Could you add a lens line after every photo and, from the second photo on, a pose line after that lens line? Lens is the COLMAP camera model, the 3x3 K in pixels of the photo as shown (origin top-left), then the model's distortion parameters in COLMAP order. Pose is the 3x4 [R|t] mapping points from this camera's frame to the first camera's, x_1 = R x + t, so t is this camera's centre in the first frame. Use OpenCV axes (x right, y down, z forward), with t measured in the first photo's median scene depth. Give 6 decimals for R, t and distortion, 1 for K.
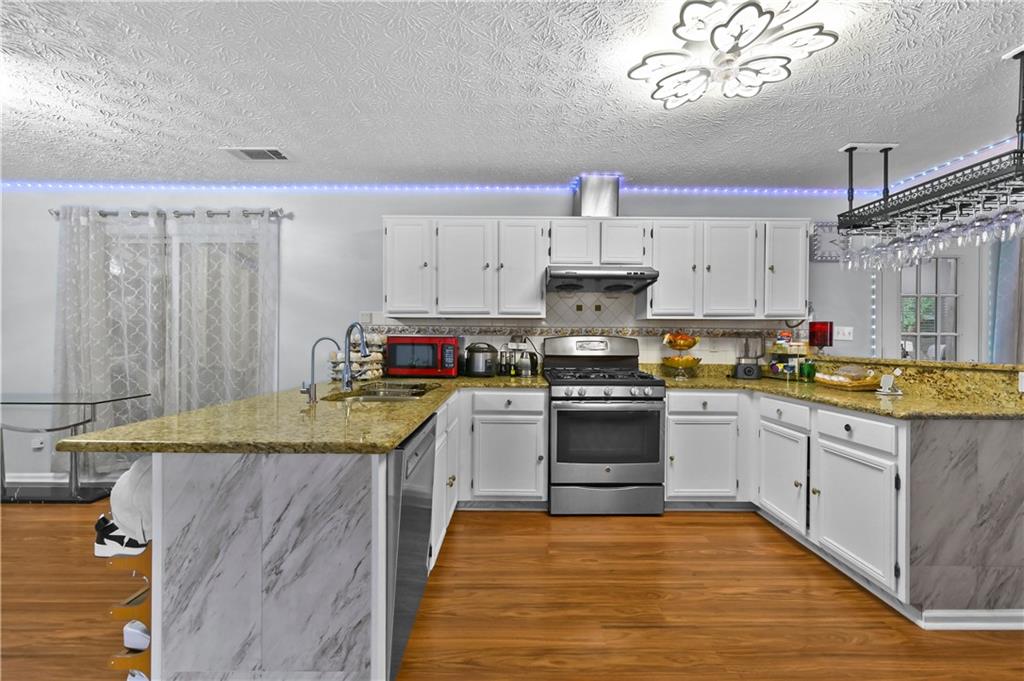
lens RADIAL K [[403.6, 0, 509.7], [0, 403.6, 341.0], [0, 0, 1]] dist [-0.001727, 0.000467]
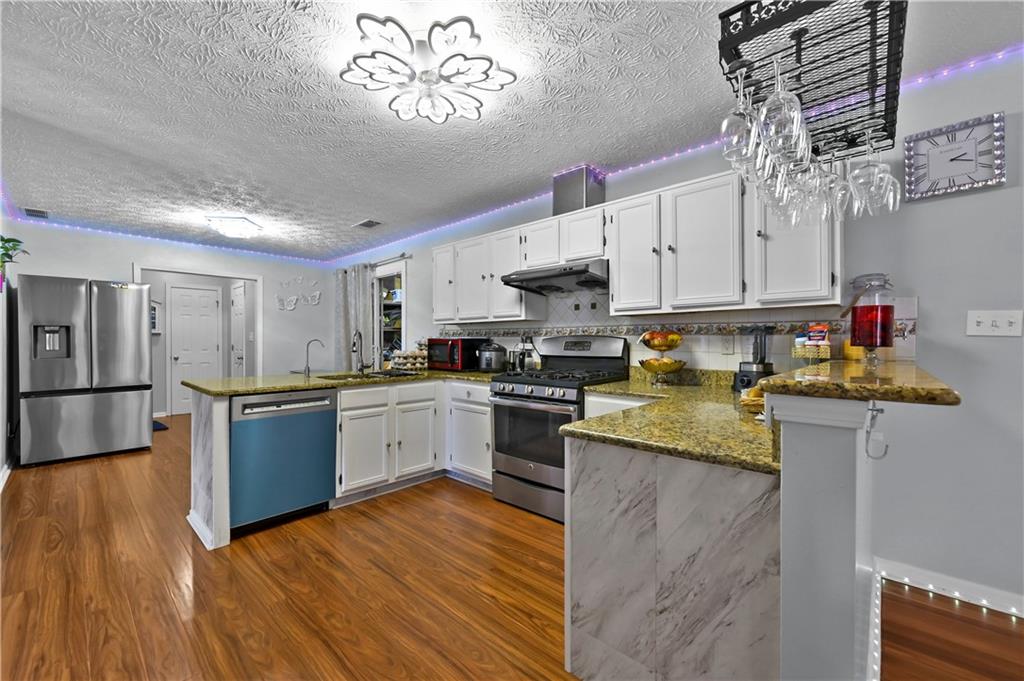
lens RADIAL K [[403.6, 0, 509.3], [0, 403.6, 344.1], [0, 0, 1]] dist [-0.001727, 0.000467]
pose [[0.736059, -0.002955, -0.676911, 1.035109], [0.002029, 0.999996, -0.002159, 0.012965], [0.676914, 0.000215, 0.736062, 0.250103]]
